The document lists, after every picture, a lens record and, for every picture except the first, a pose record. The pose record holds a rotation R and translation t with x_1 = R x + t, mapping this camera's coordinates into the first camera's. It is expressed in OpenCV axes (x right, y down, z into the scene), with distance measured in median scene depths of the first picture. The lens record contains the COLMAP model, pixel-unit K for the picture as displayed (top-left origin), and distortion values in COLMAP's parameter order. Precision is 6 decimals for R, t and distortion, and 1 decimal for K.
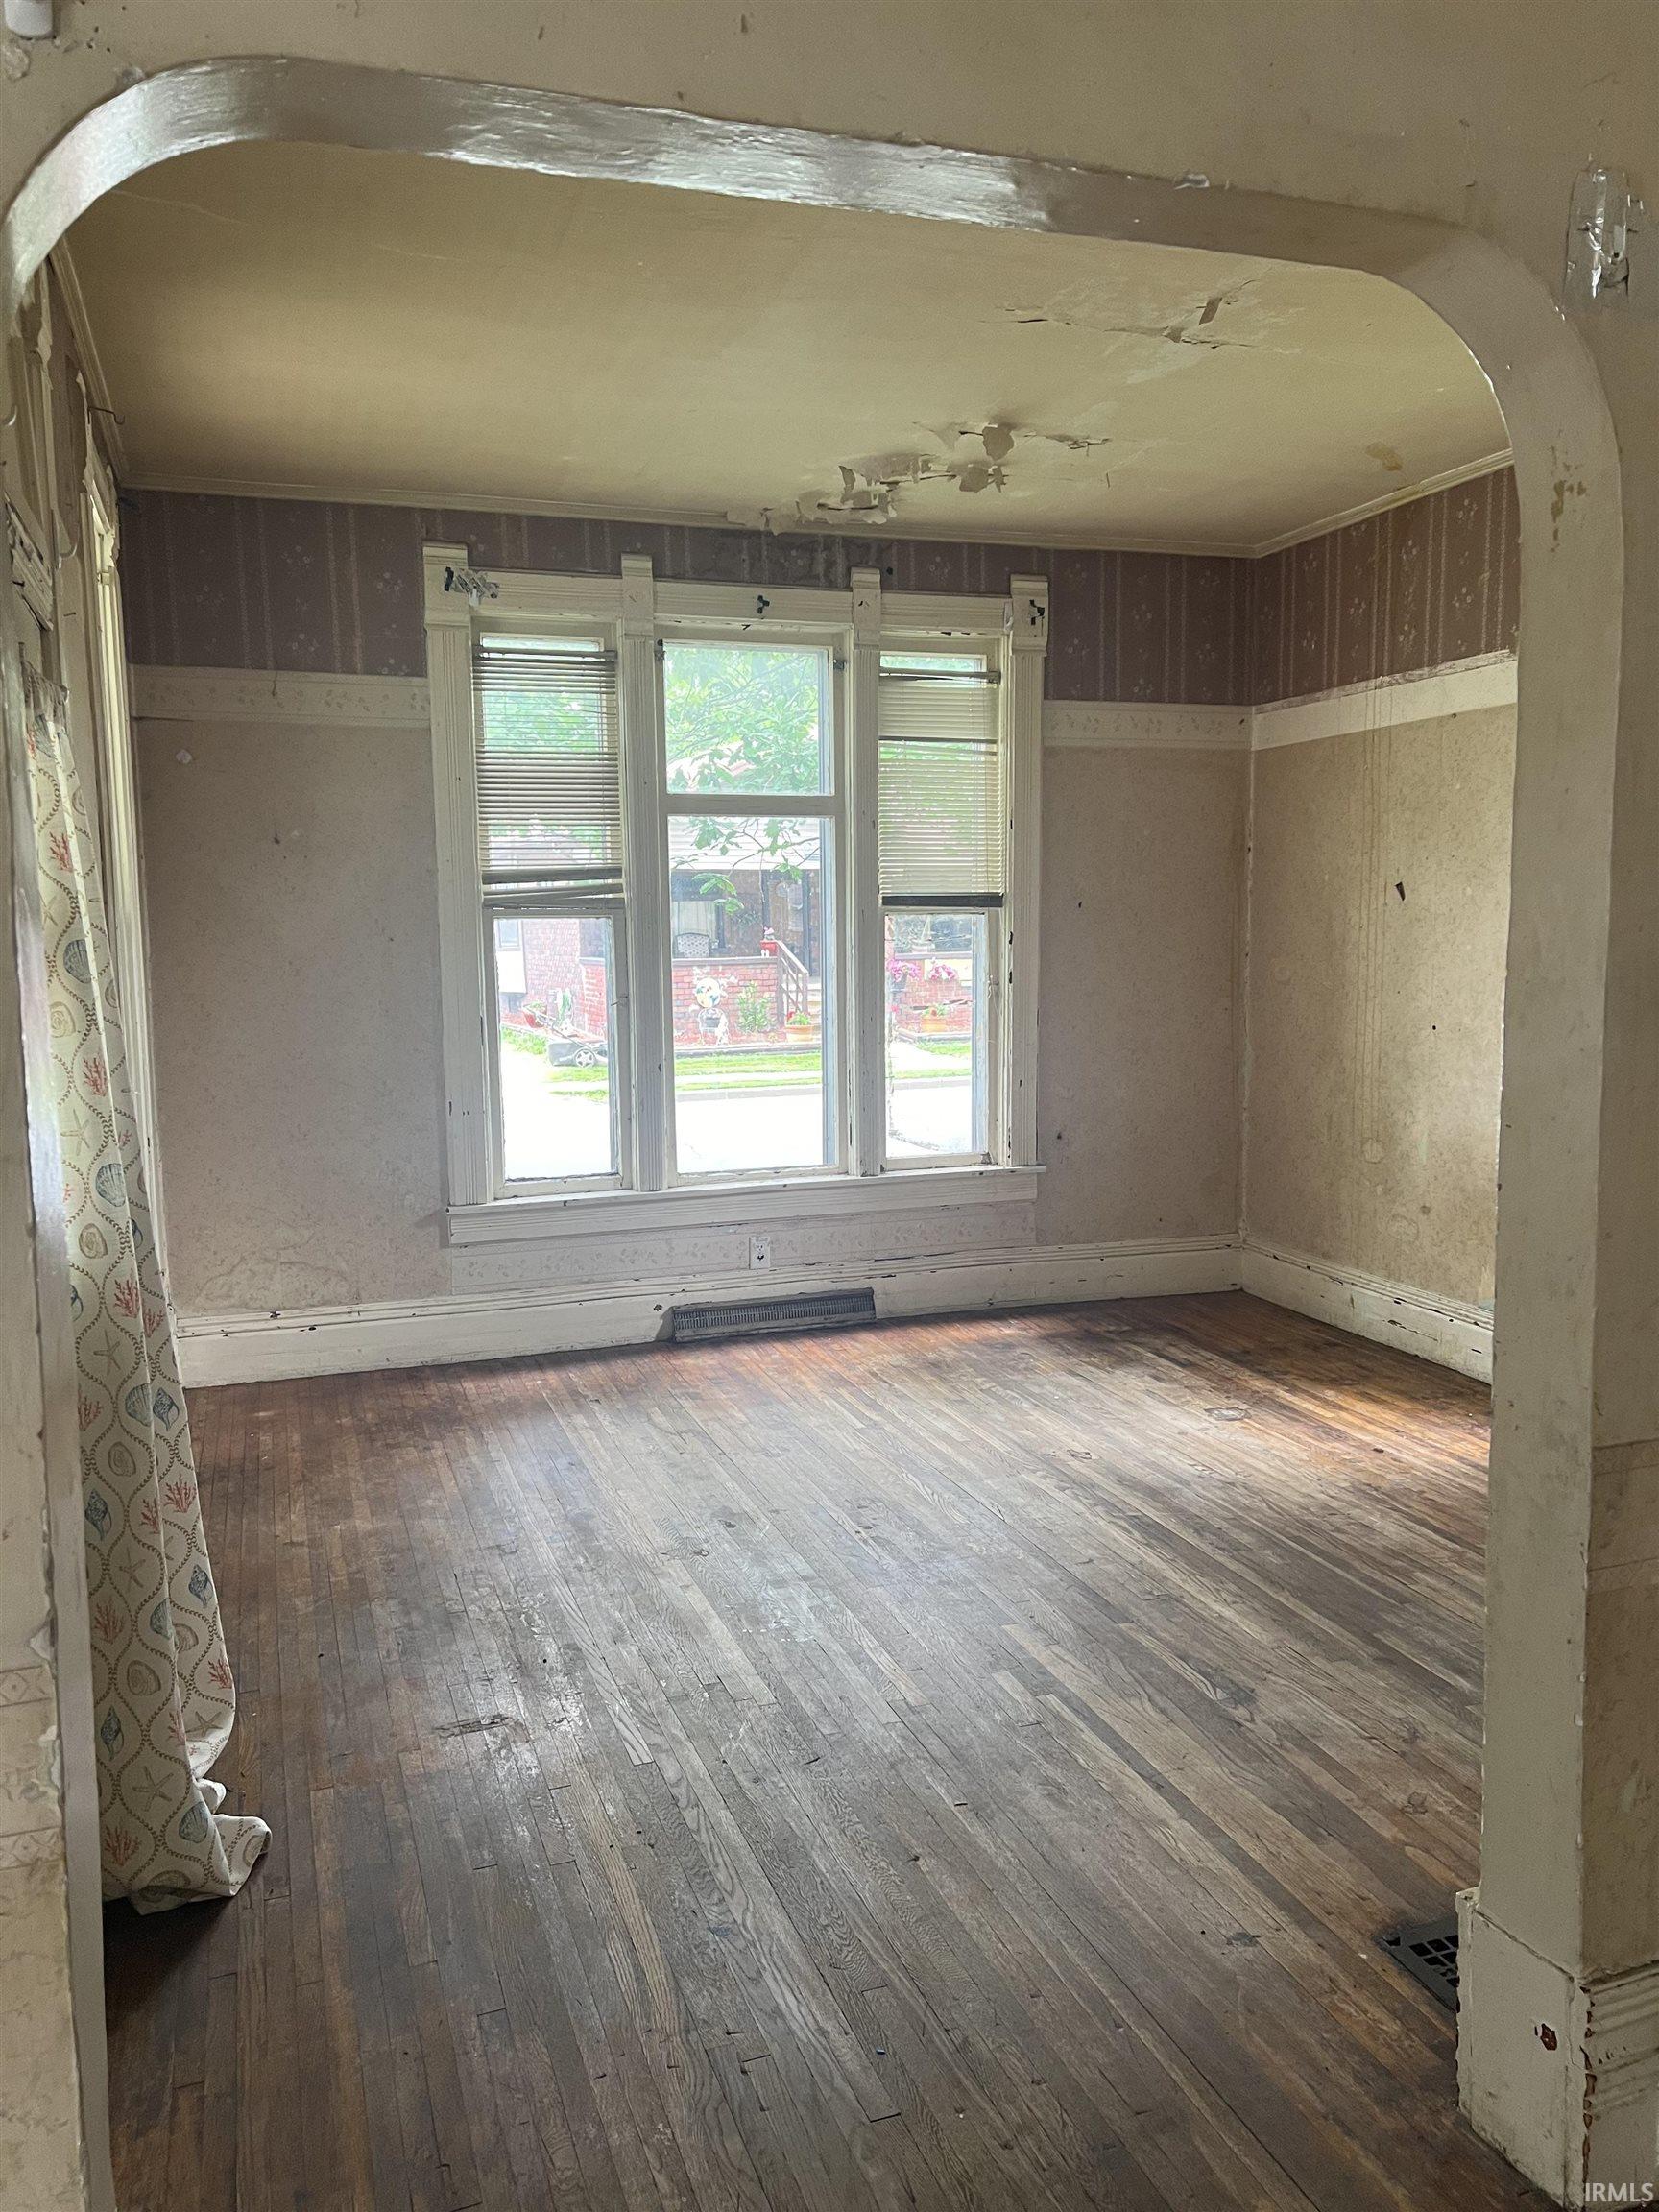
lens RADIAL K [[1659.9, 0, 763.5], [0, 1659.9, 1107.9], [0, 0, 1]] dist [0.031320, -0.012333]
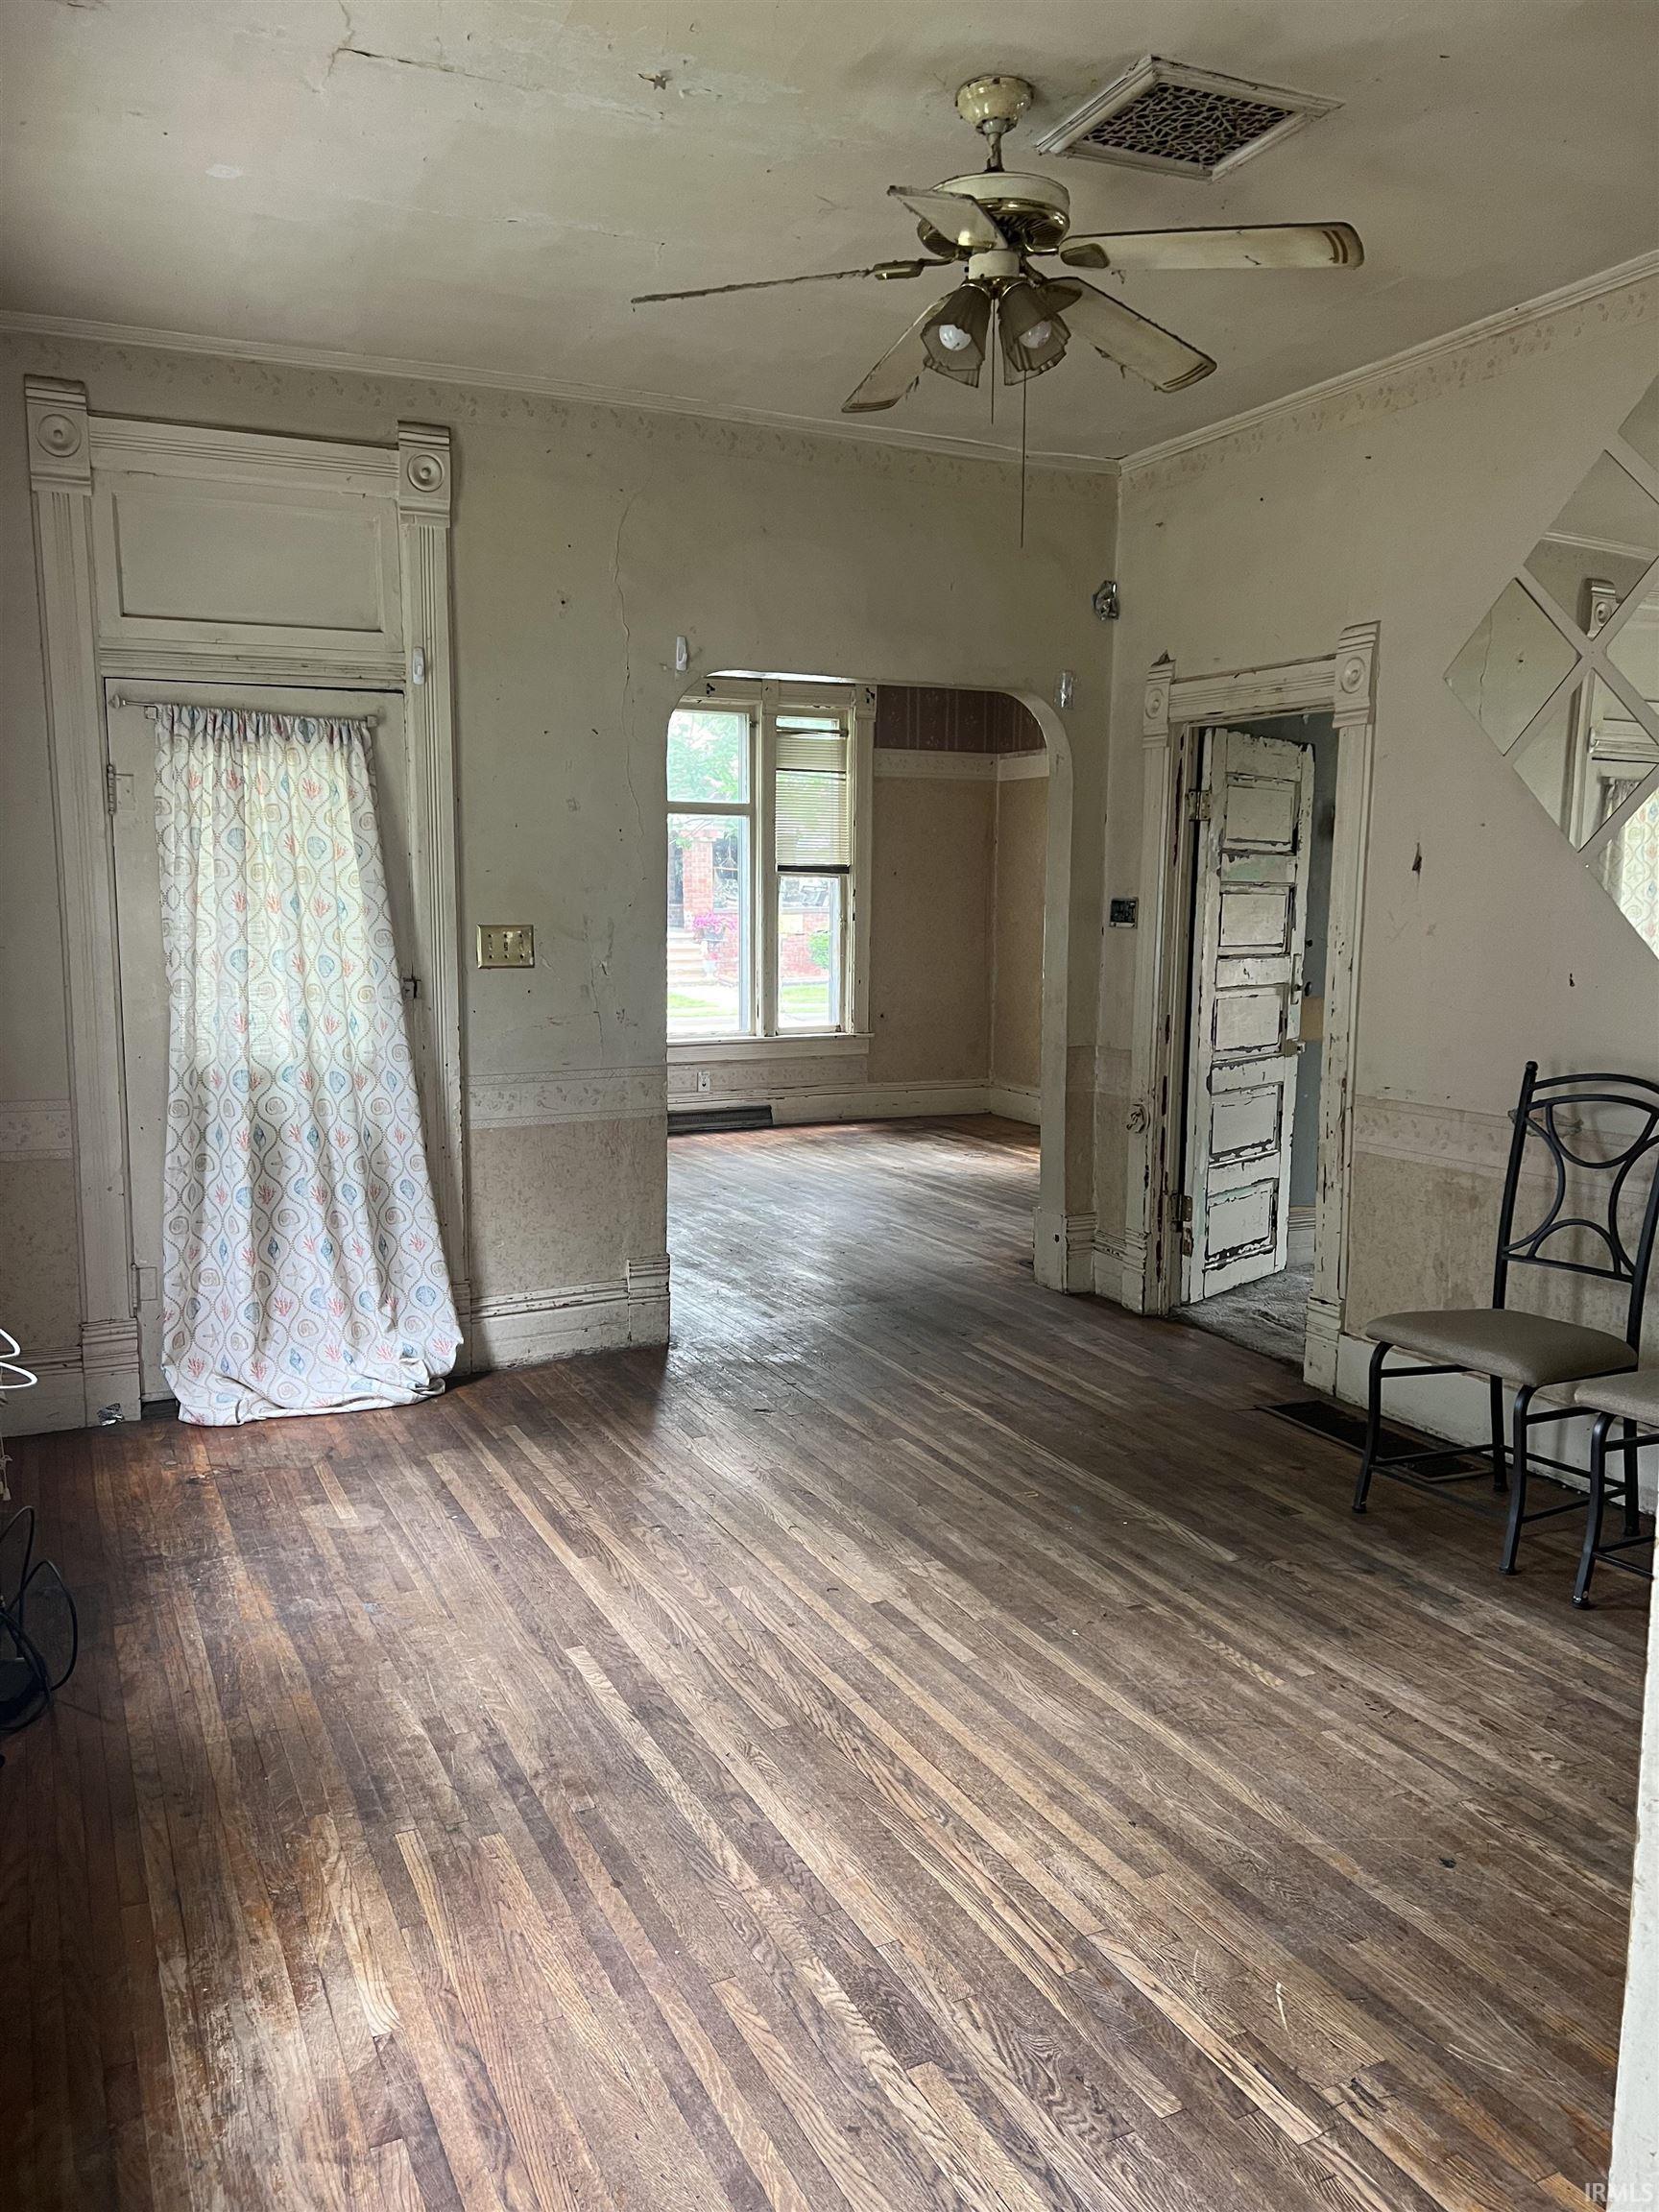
lens RADIAL K [[1659.9, 0, 827.8], [0, 1659.9, 1111.0], [0, 0, 1]] dist [0.031320, -0.012333]
pose [[0.986751, -0.000664, 0.162242, -0.144649], [-0.002731, 0.999782, 0.020705, 0.080200], [-0.162220, -0.020873, 0.986534, -0.627480]]
